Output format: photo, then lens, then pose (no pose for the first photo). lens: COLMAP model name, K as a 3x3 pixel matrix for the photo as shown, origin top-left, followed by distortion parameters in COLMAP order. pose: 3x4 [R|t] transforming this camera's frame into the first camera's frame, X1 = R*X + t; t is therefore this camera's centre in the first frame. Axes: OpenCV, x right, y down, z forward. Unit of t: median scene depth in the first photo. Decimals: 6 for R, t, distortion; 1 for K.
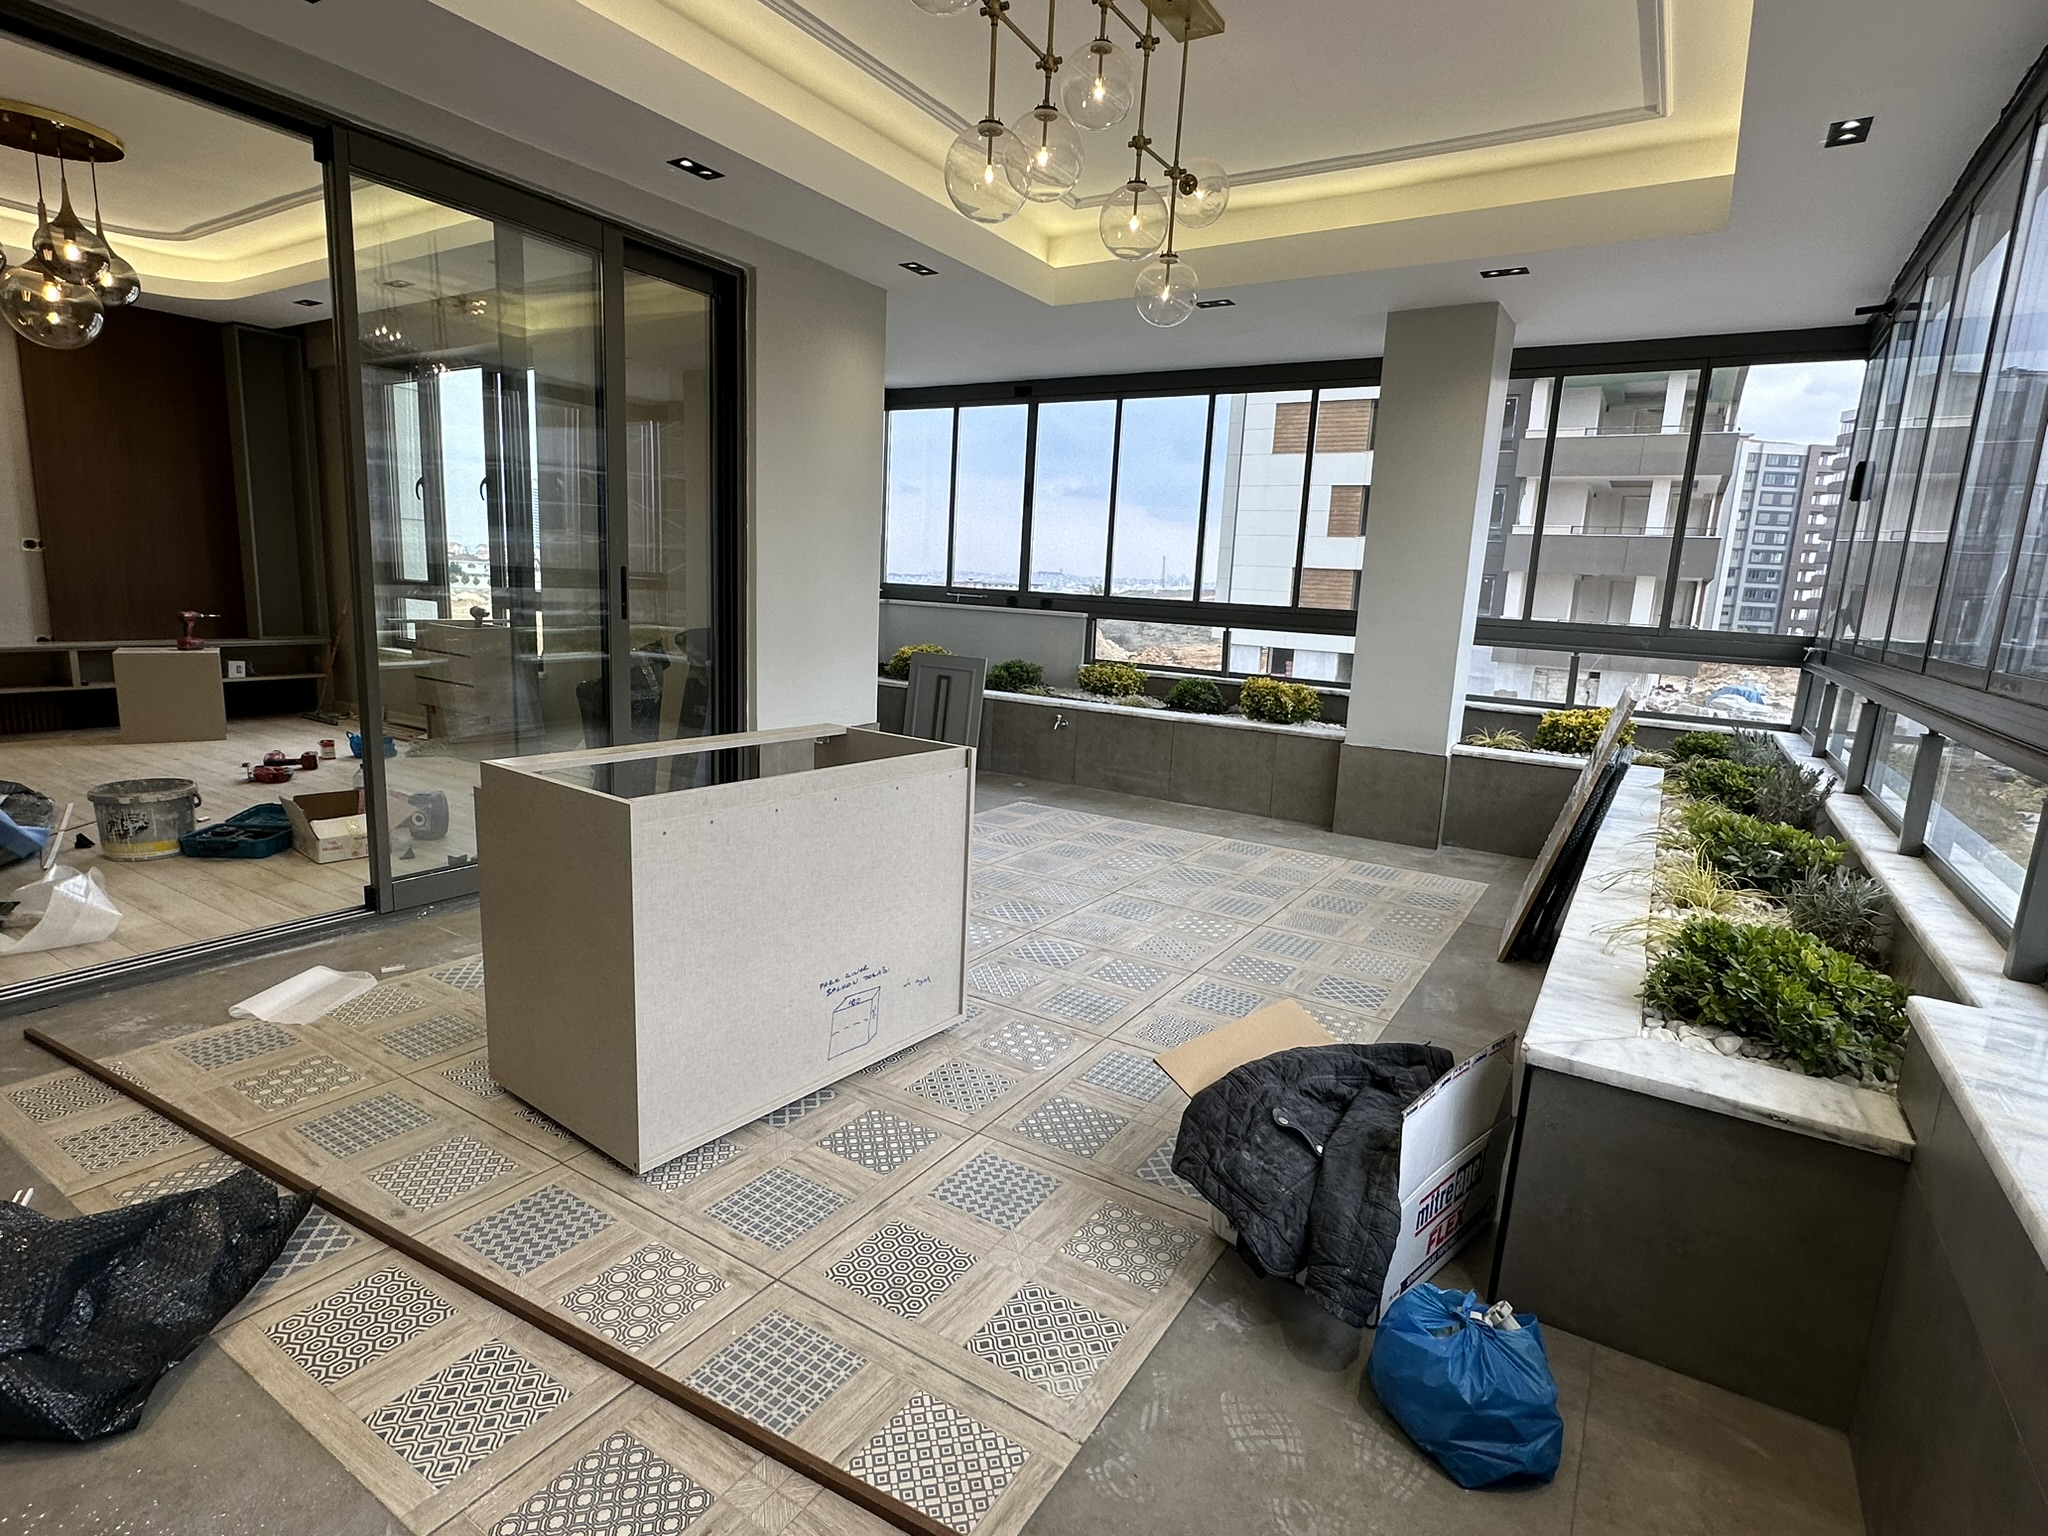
lens RADIAL K [[1043.9, 0, 1024.0], [0, 1043.9, 768.0], [0, 0, 1]] dist [0.000256, 0.000011]
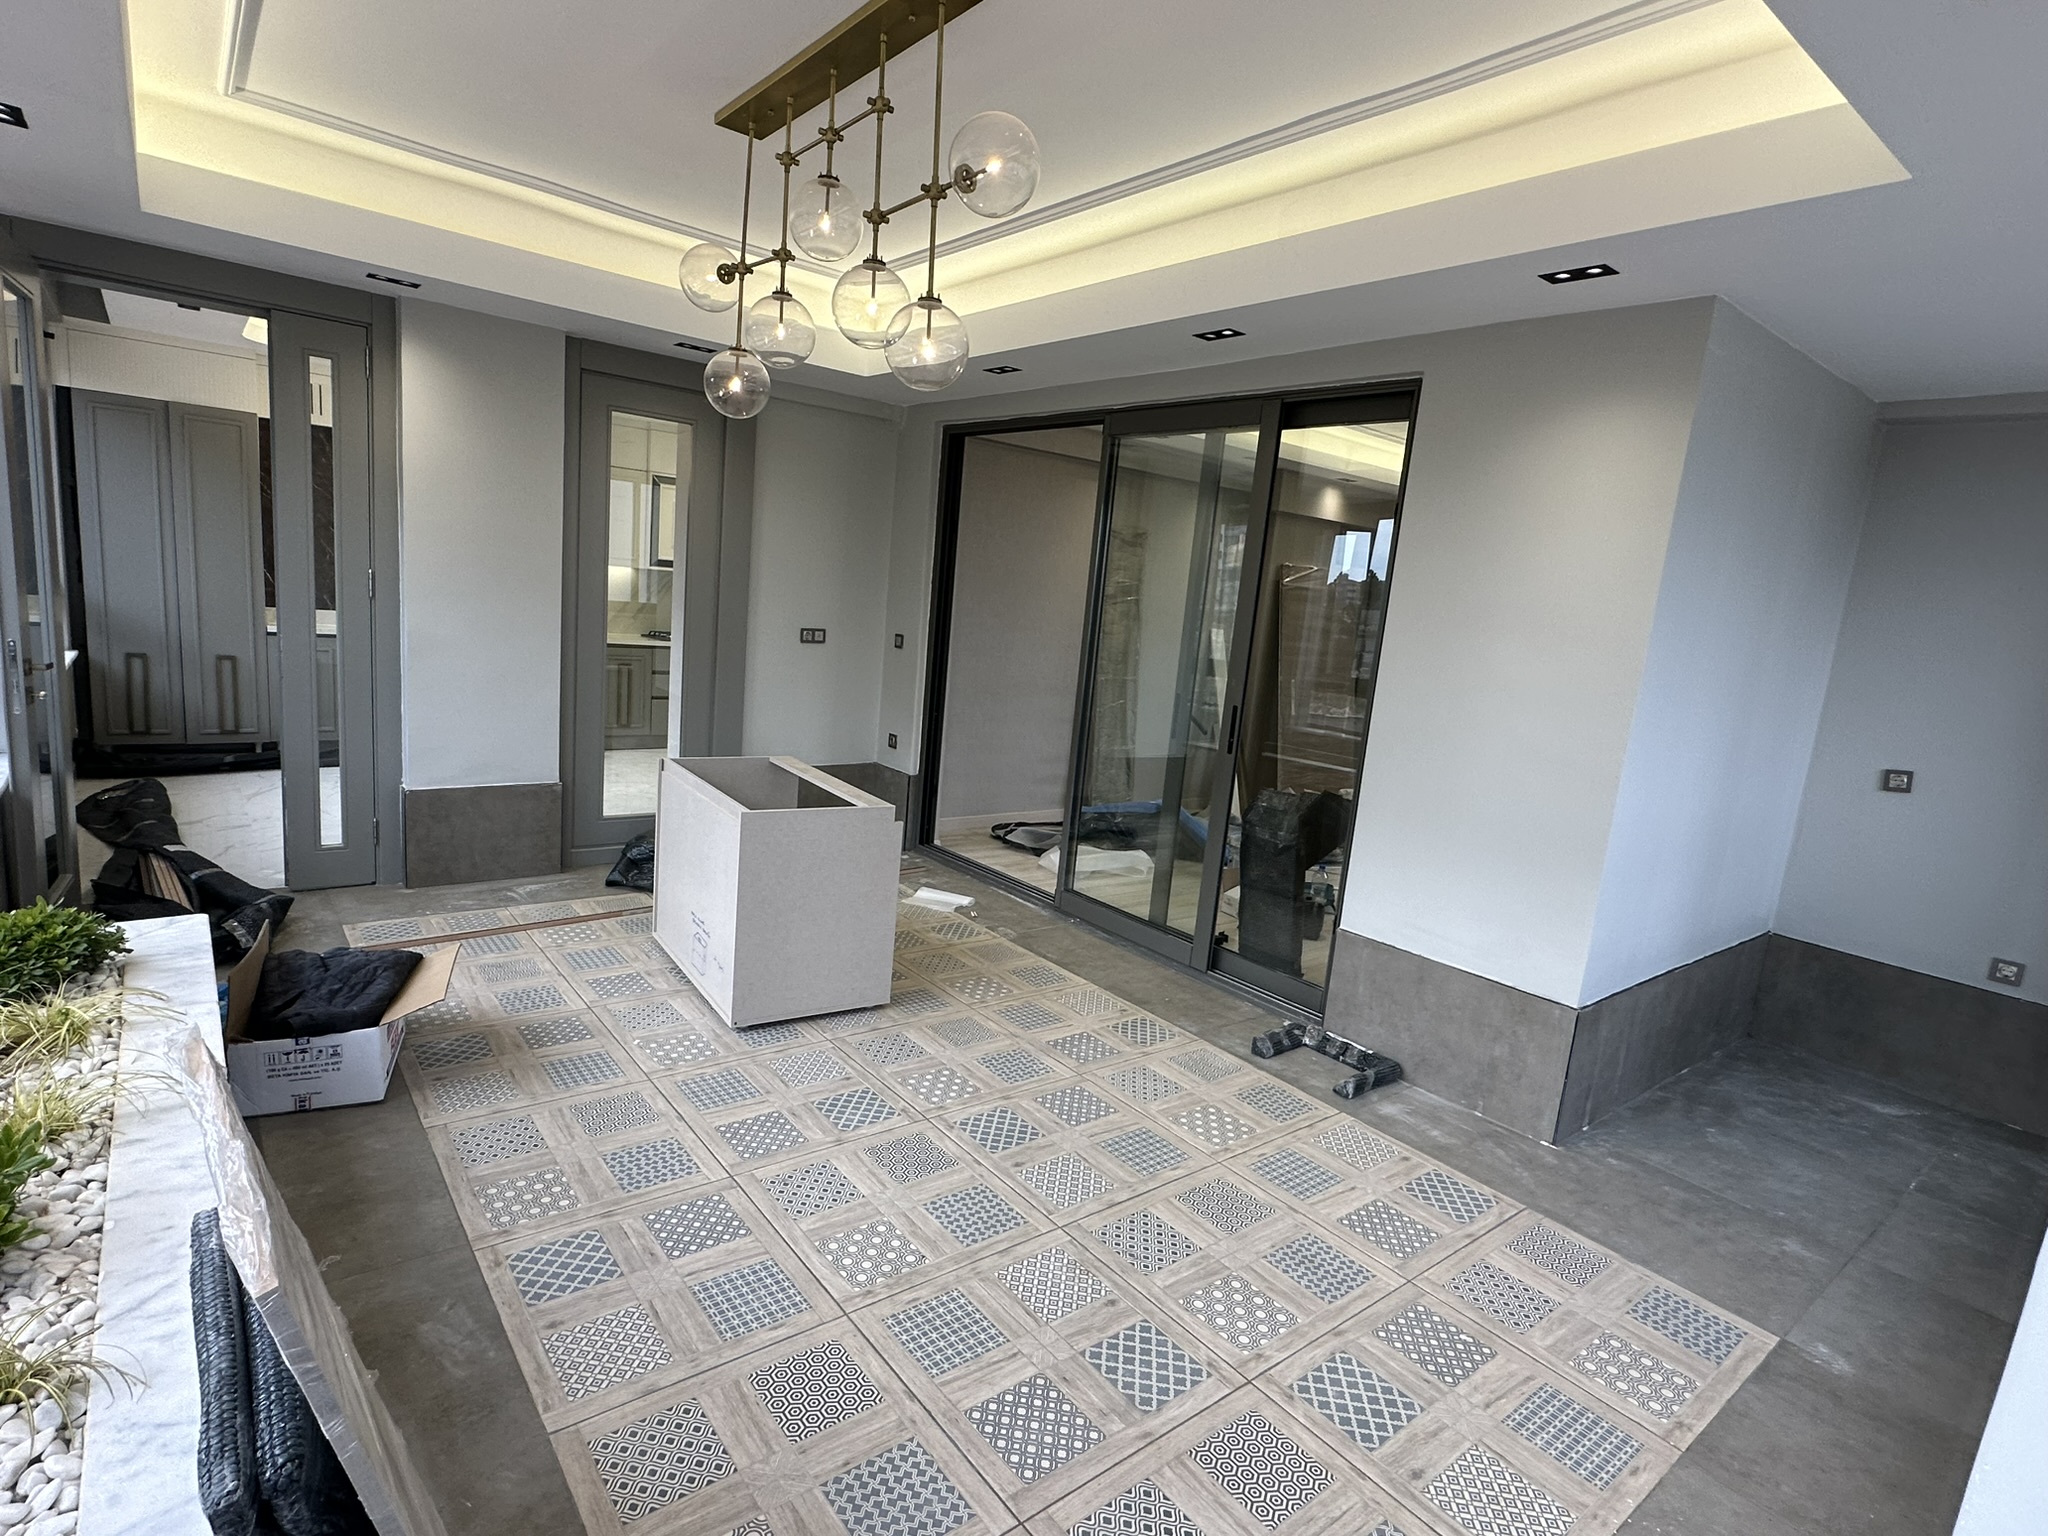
lens RADIAL K [[1043.9, 0, 1024.0], [0, 1043.9, 768.0], [0, 0, 1]] dist [0.000256, 0.000011]
pose [[-0.324200, 0.082236, -0.942408, 0.604926], [-0.272405, 0.945902, 0.176251, -0.227451], [0.905919, 0.313858, -0.284260, 0.970665]]
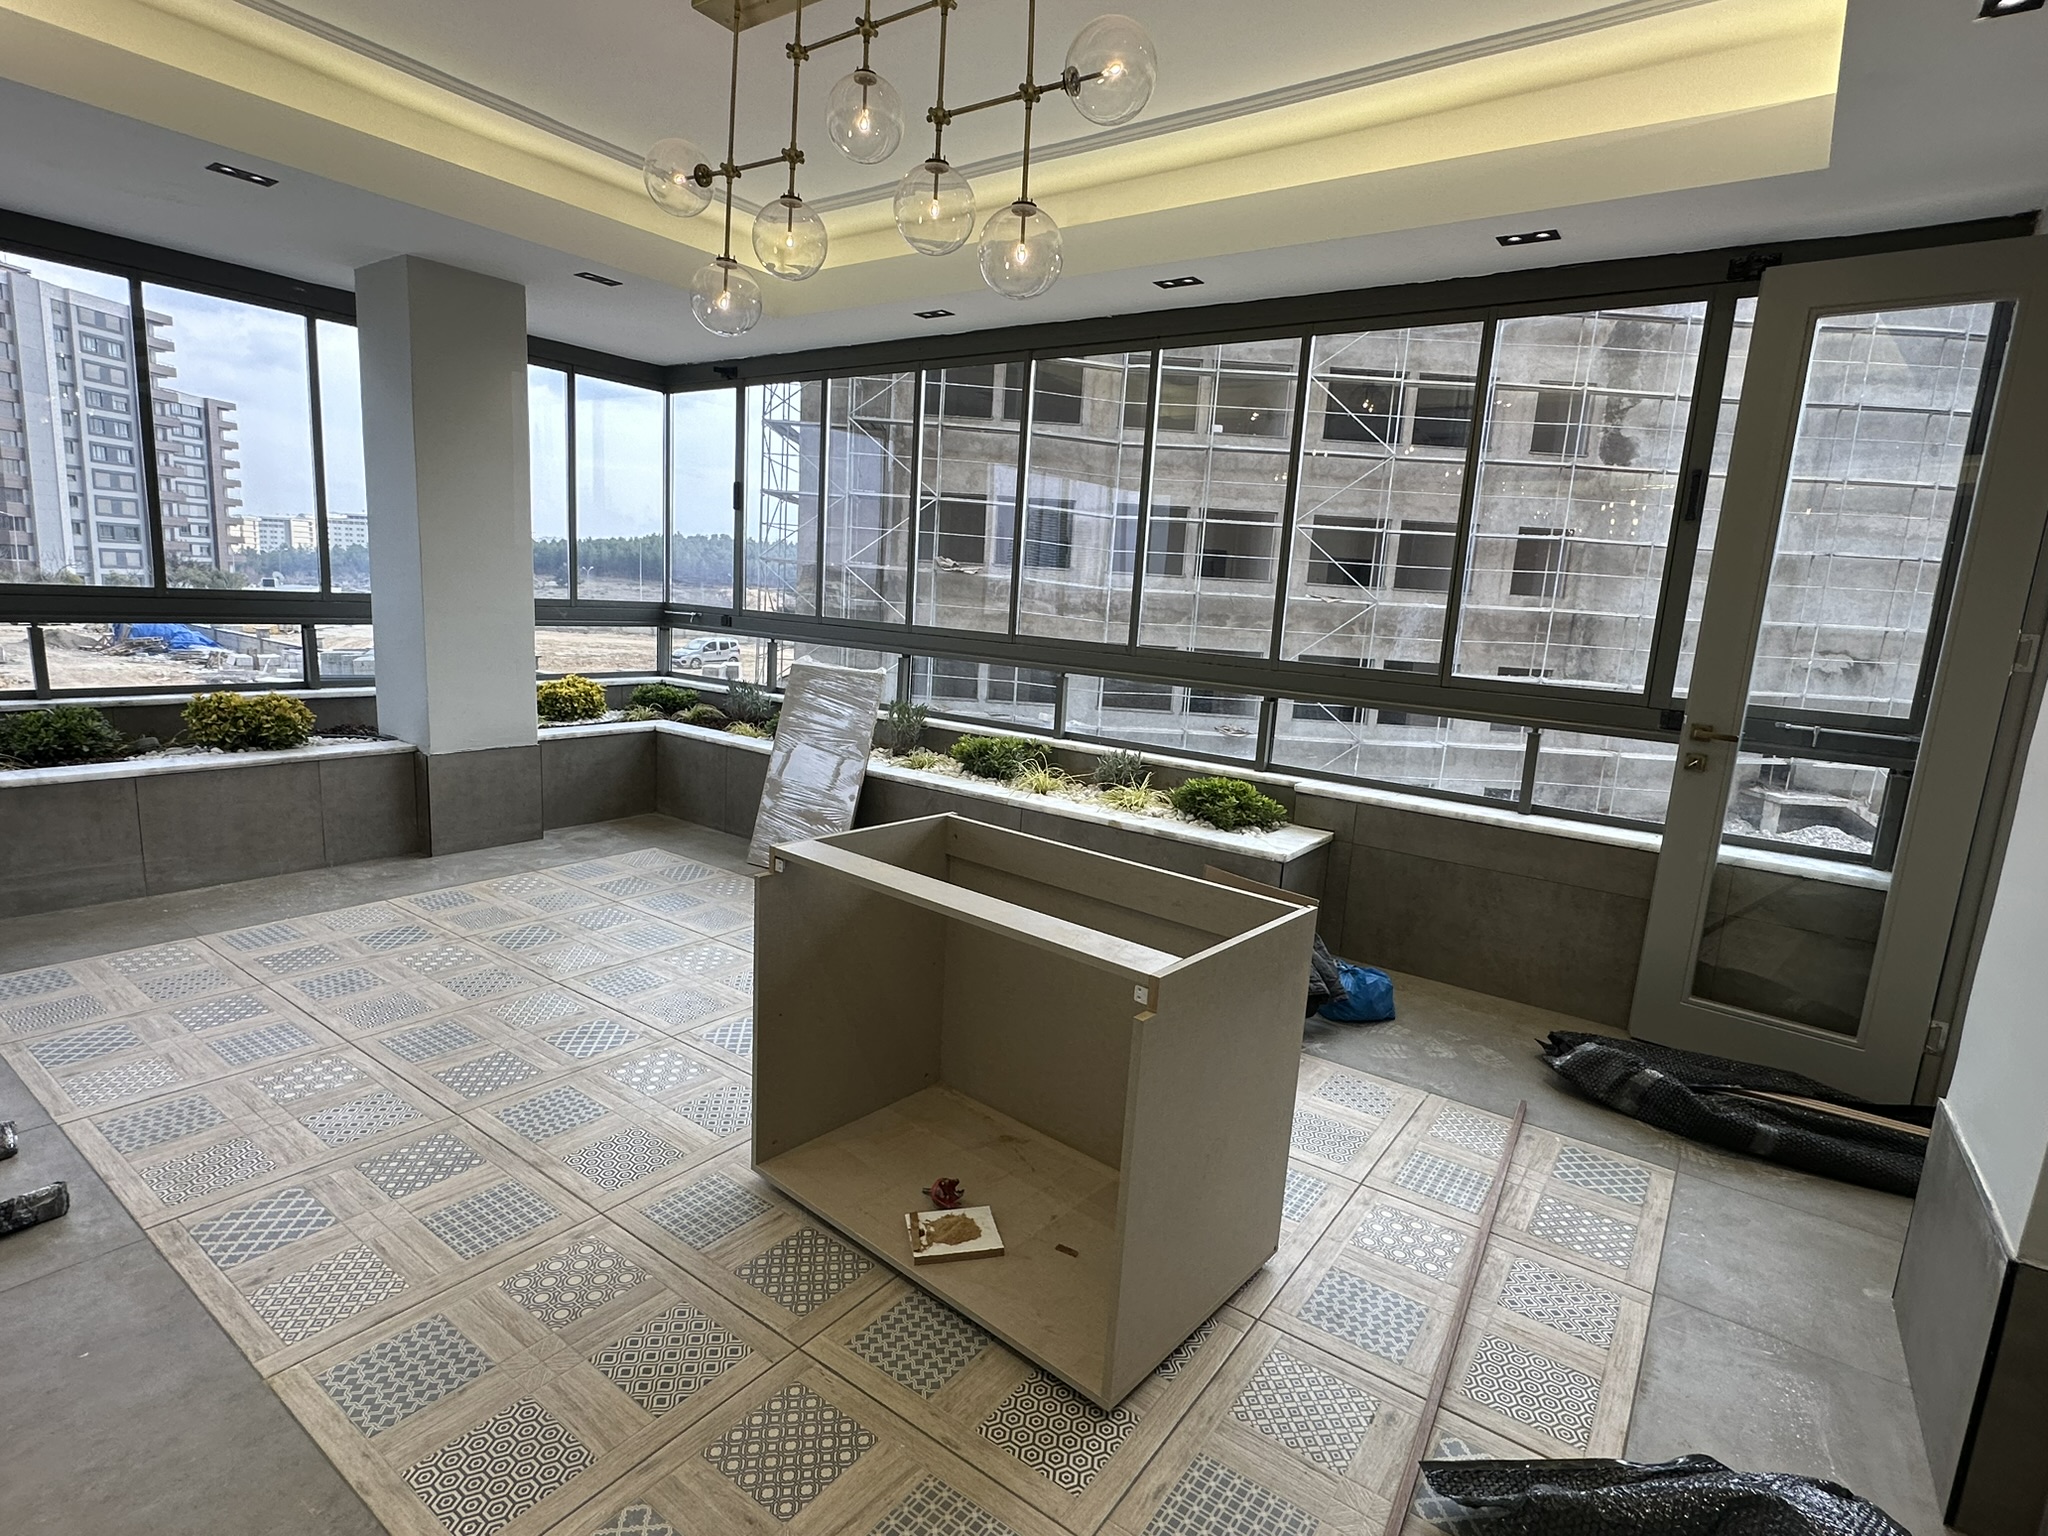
lens RADIAL K [[1036.9, 0, 1025.8], [0, 1036.9, 772.2], [0, 0, 1]] dist [-0.001811, 0.000141]
pose [[0.069752, -0.220924, 0.972794, -0.582754], [0.121470, 0.969793, 0.211532, -0.151950], [-0.990141, 0.103410, 0.094481, 0.489031]]
